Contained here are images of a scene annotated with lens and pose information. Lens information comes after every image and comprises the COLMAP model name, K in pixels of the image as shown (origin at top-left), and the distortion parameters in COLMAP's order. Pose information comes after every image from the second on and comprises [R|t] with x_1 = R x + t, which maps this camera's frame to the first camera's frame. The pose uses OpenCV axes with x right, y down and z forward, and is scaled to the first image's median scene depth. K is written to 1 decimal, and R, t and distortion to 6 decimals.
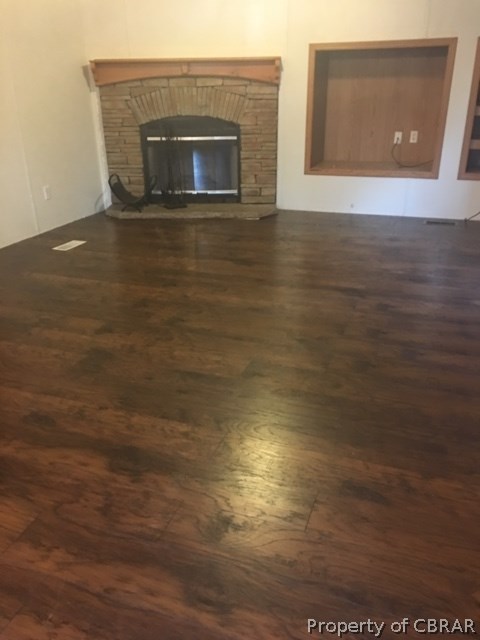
lens RADIAL K [[532.9, 0, 238.4], [0, 532.9, 326.6], [0, 0, 1]] dist [0.049852, -0.049605]
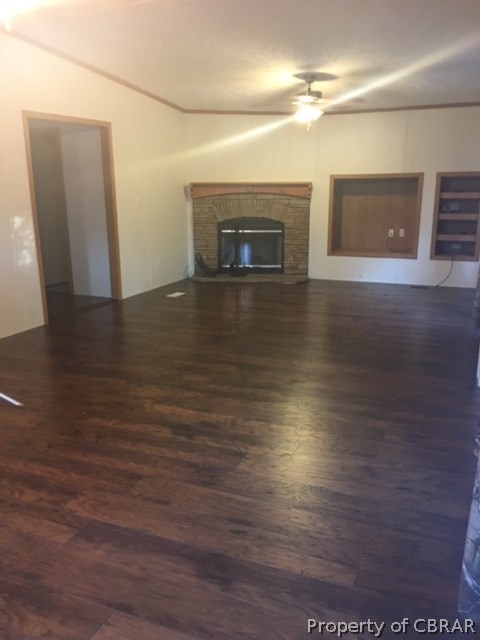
lens RADIAL K [[532.9, 0, 235.7], [0, 532.9, 317.1], [0, 0, 1]] dist [0.049852, -0.049605]
pose [[0.998650, 0.022461, -0.046848, -0.058412], [-0.030904, 0.981656, -0.188140, 0.175210], [0.041762, 0.189334, 0.981024, -0.442940]]
